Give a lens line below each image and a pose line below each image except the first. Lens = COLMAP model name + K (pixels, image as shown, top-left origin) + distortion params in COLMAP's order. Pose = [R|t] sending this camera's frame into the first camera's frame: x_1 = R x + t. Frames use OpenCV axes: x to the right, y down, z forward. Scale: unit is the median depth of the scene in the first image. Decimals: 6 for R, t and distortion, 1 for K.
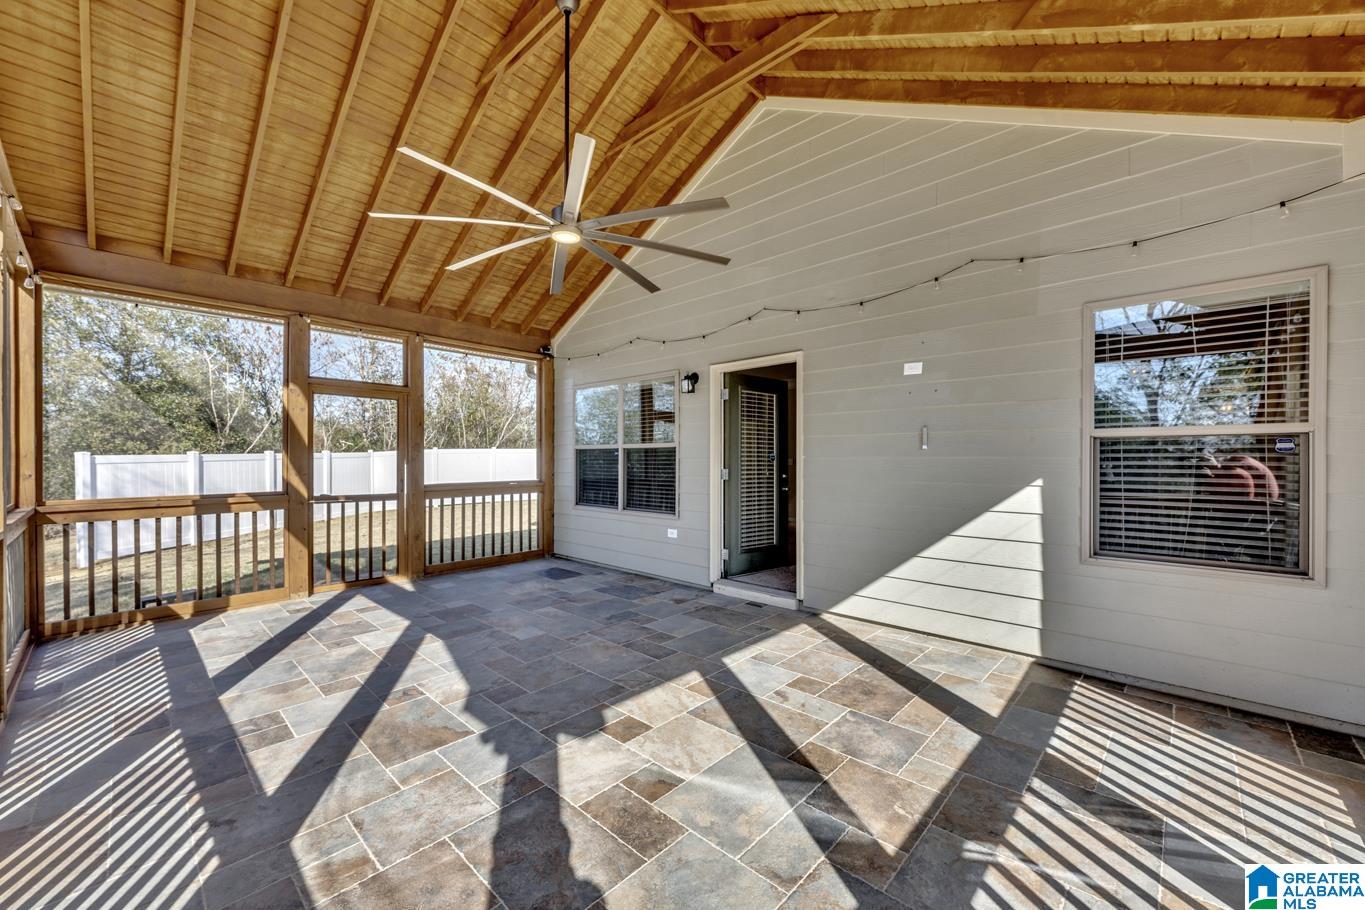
lens RADIAL K [[536.1, 0, 683.9], [0, 536.1, 462.7], [0, 0, 1]] dist [0.000932, 0.000106]
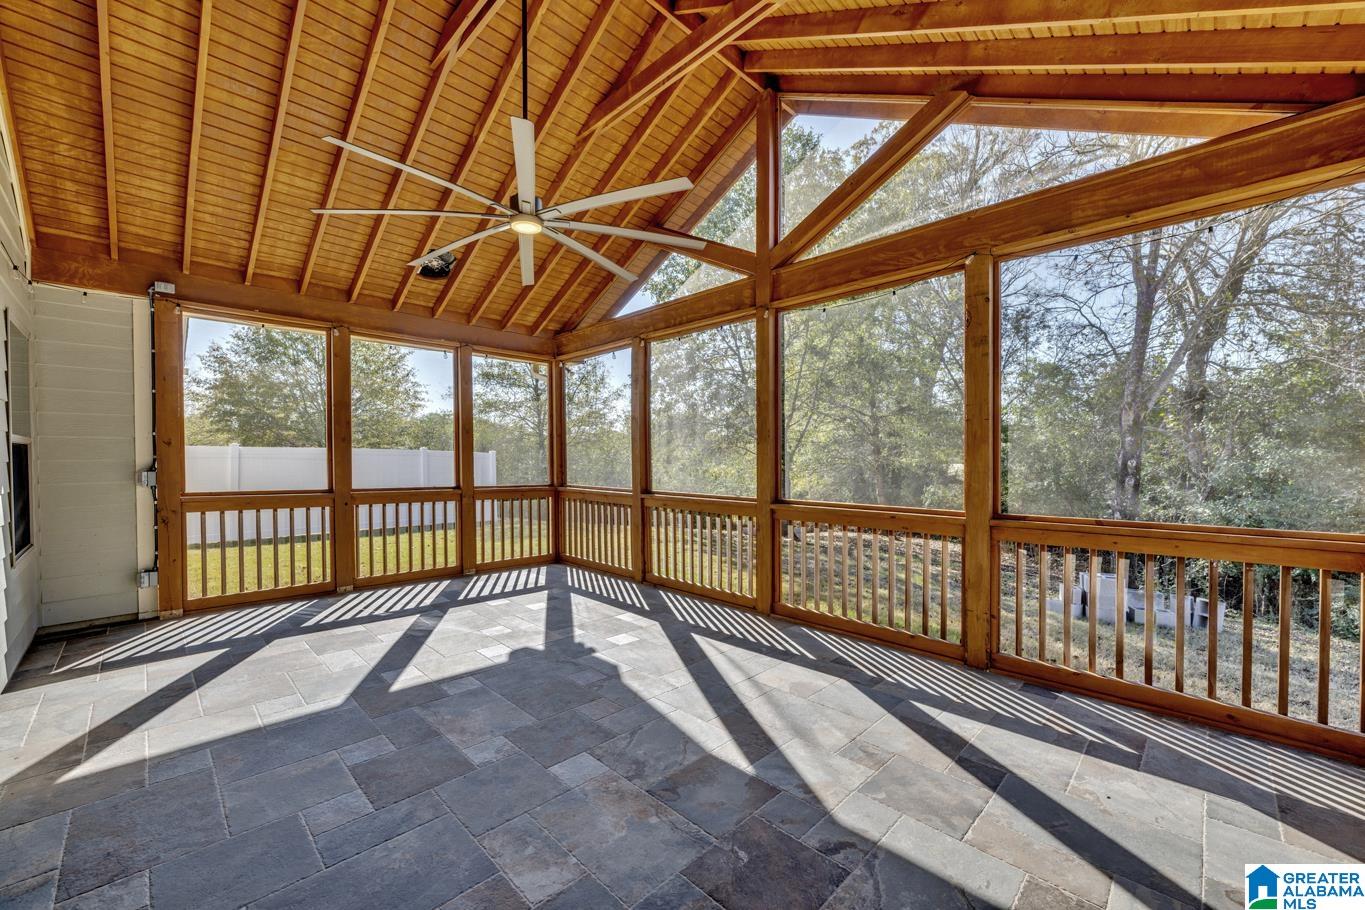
lens RADIAL K [[536.1, 0, 683.9], [0, 536.1, 462.7], [0, 0, 1]] dist [0.000932, 0.000106]
pose [[-0.999801, -0.000432, 0.019965, -0.607600], [-0.000020, 0.999787, 0.020638, -0.035393], [-0.019970, 0.020634, -0.999588, 2.292033]]
